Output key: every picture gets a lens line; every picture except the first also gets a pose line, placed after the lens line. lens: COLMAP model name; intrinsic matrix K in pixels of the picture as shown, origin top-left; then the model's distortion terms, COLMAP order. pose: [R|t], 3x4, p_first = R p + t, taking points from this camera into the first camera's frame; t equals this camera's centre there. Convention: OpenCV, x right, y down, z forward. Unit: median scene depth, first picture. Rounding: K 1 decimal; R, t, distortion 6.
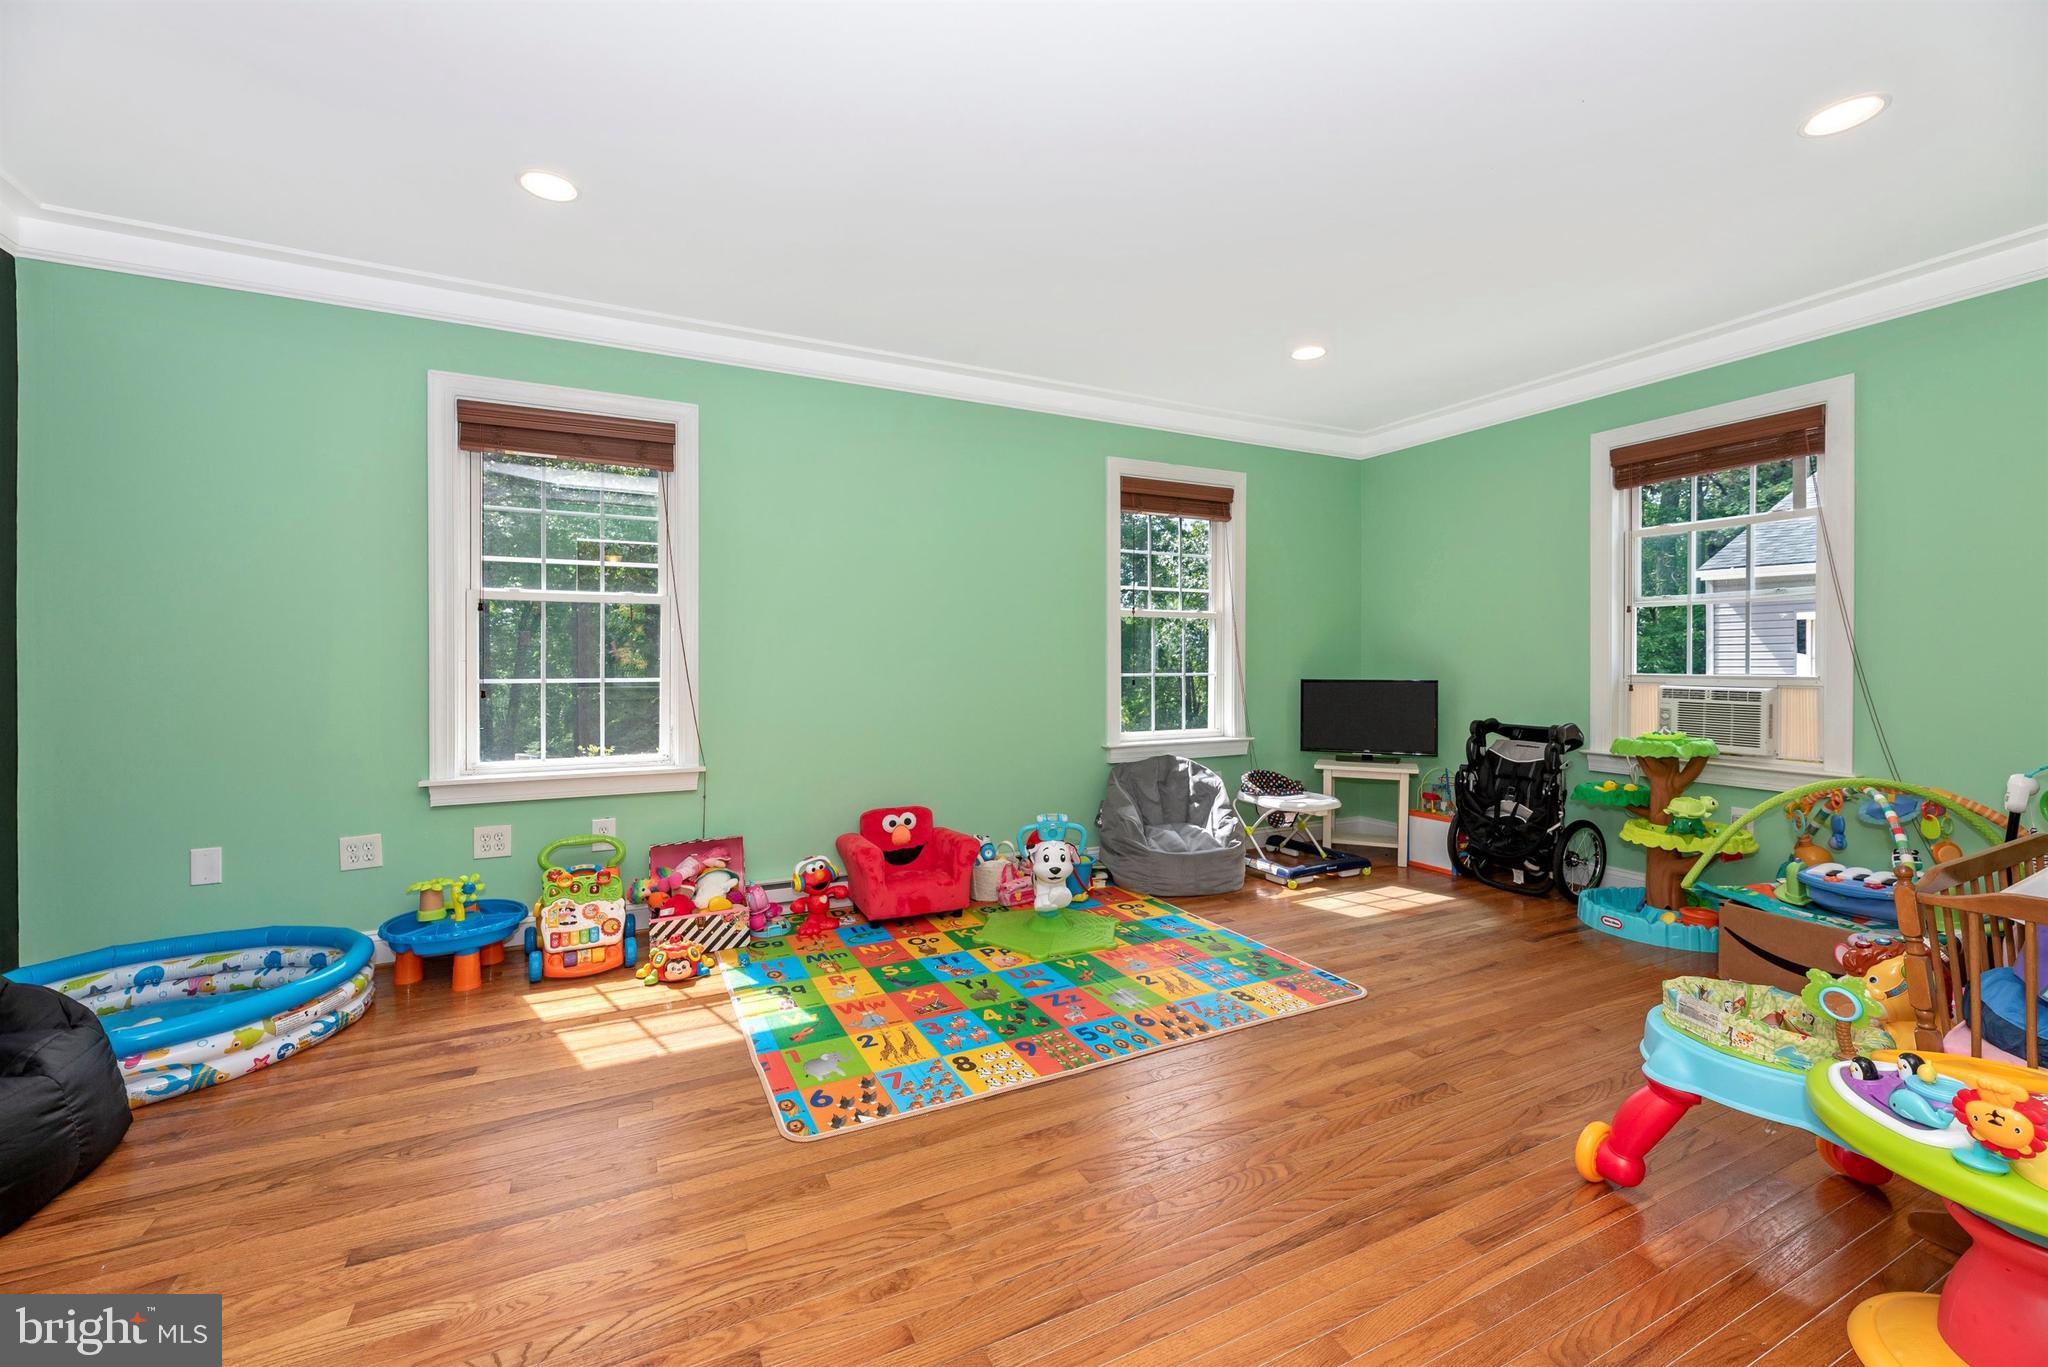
lens RADIAL K [[828.3, 0, 1023.1], [0, 828.3, 669.4], [0, 0, 1]] dist [-0.000018, -0.000250]
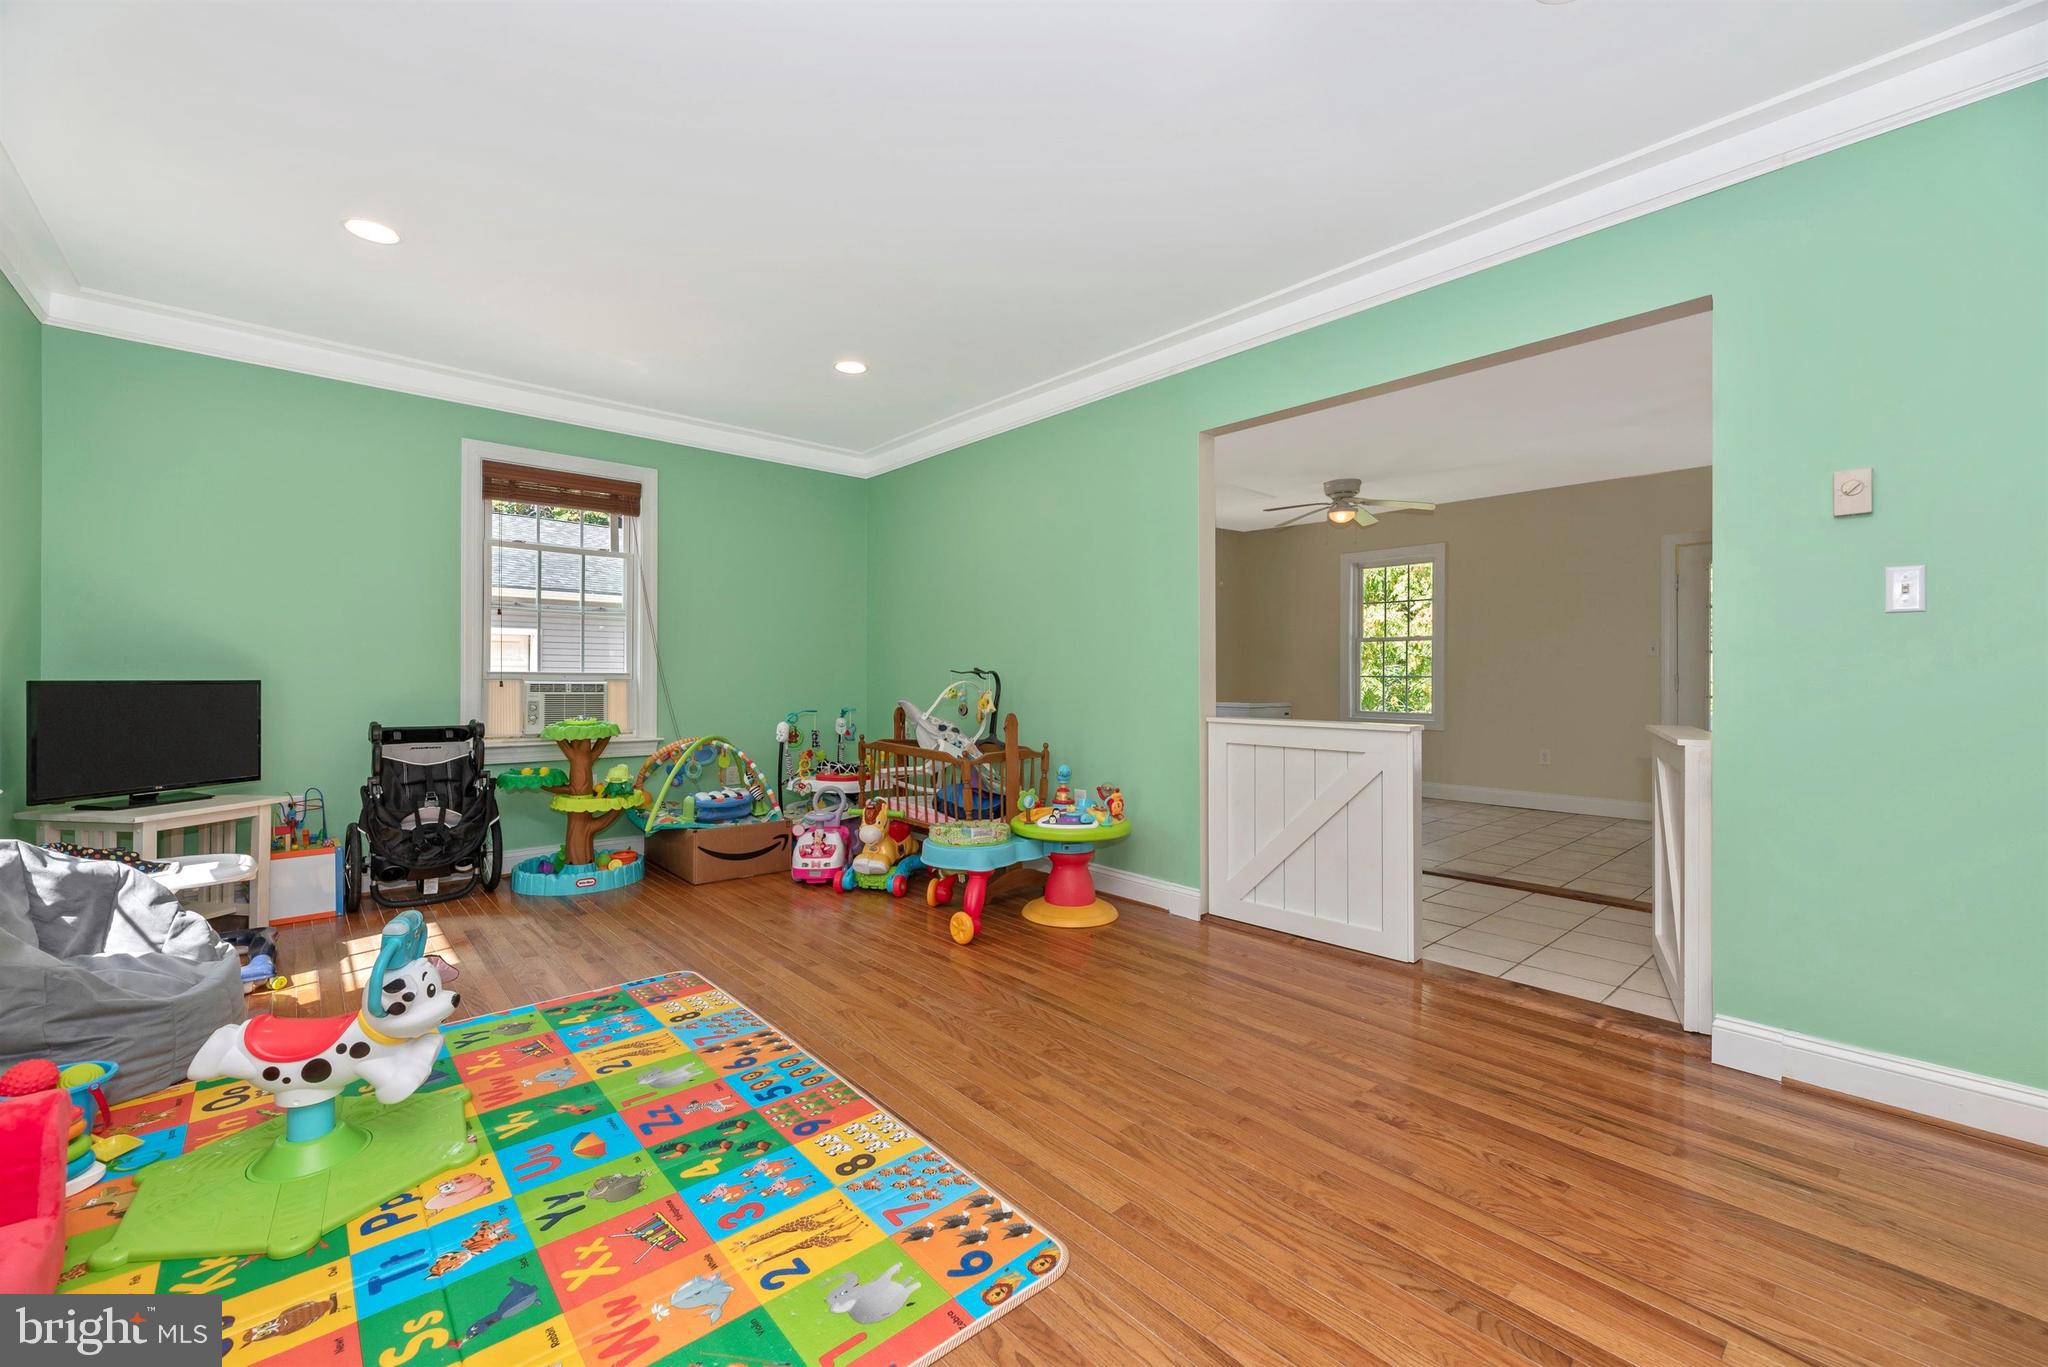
lens RADIAL K [[828.3, 0, 1023.8], [0, 828.3, 681.9], [0, 0, 1]] dist [-0.000018, -0.000250]
pose [[-0.263840, -0.006659, 0.964543, -0.663438], [0.002836, 0.999966, 0.007680, 0.017260], [-0.964562, 0.004762, -0.263813, 0.818105]]
